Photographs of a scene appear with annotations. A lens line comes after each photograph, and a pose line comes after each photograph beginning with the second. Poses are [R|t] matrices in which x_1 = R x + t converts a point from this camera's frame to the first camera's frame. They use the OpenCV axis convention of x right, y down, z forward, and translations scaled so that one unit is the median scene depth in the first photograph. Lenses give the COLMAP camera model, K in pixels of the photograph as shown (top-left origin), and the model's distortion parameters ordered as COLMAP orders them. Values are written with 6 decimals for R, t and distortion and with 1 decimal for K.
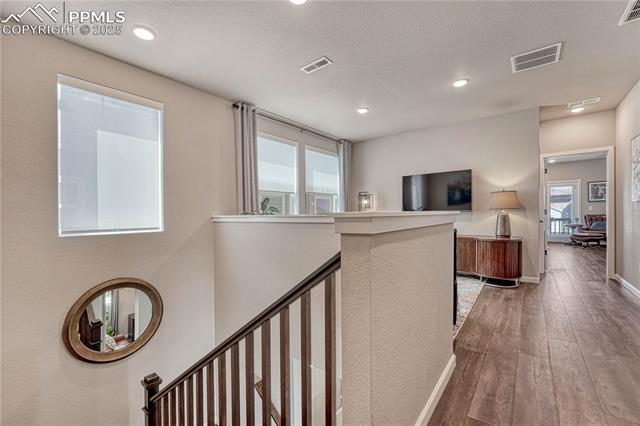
lens RADIAL K [[267.3, 0, 323.8], [0, 267.3, 215.3], [0, 0, 1]] dist [-0.010955, 0.001643]
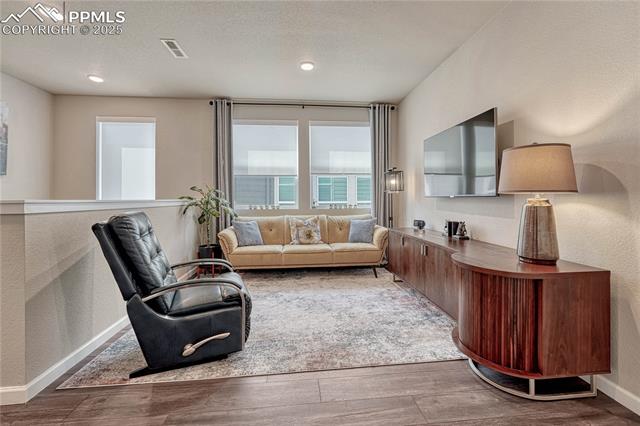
lens RADIAL K [[267.3, 0, 326.1], [0, 267.3, 198.3], [0, 0, 1]] dist [-0.010955, 0.001643]
pose [[0.696505, 0.008528, -0.717501, 0.742256], [-0.006001, 0.999964, 0.006060, -0.012718], [0.717527, 0.000084, 0.696531, 0.498406]]
